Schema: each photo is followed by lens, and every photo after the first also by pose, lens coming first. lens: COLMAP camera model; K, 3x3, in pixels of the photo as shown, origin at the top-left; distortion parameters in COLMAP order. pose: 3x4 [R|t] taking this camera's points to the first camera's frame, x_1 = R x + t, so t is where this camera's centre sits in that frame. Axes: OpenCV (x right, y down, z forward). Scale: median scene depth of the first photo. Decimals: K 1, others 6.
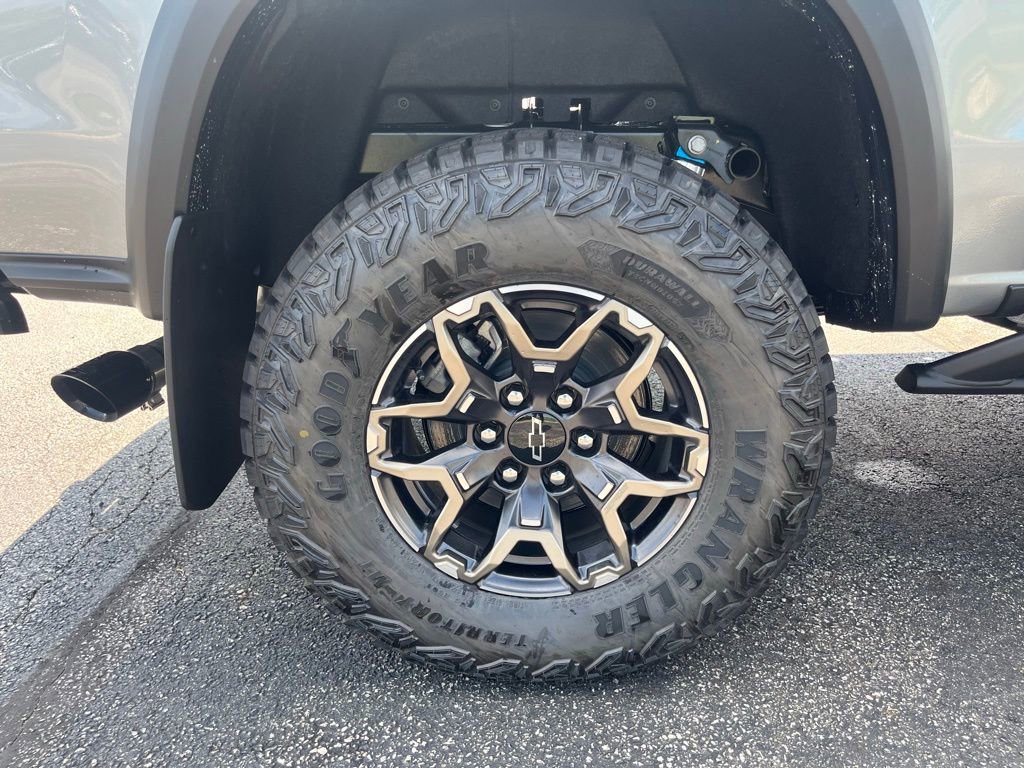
lens RADIAL K [[734.6, 0, 515.4], [0, 734.6, 367.6], [0, 0, 1]] dist [0.034816, 0.000523]
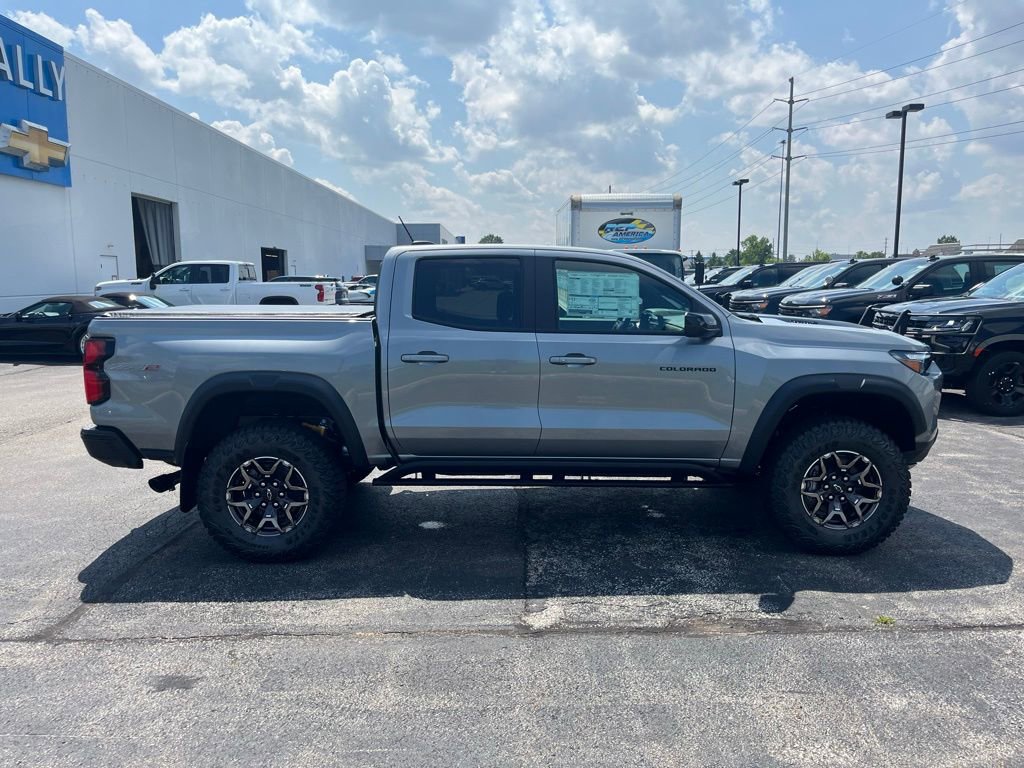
lens RADIAL K [[794.5, 0, 512.0], [0, 794.5, 384.0], [0, 0, 1]] dist [0.025621, 0.000346]
pose [[0.997455, -0.070500, 0.010675, 1.420411], [0.071136, 0.973655, -0.216648, 0.573364], [0.004880, 0.216856, 0.976191, -3.570948]]
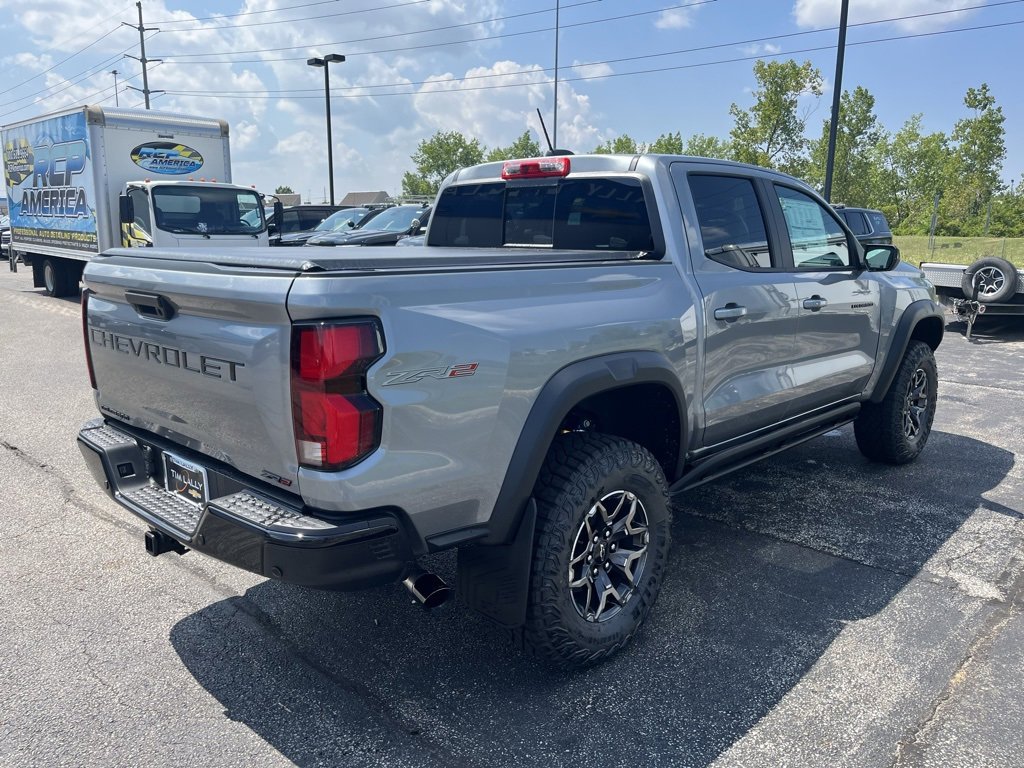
lens RADIAL K [[785.8, 0, 510.2], [0, 785.8, 397.7], [0, 0, 1]] dist [0.064326, -0.100640]
pose [[0.672034, -0.214183, 0.708869, -2.059252], [0.288845, 0.957252, 0.015395, -0.564621], [-0.681864, 0.194407, 0.705172, -0.815472]]
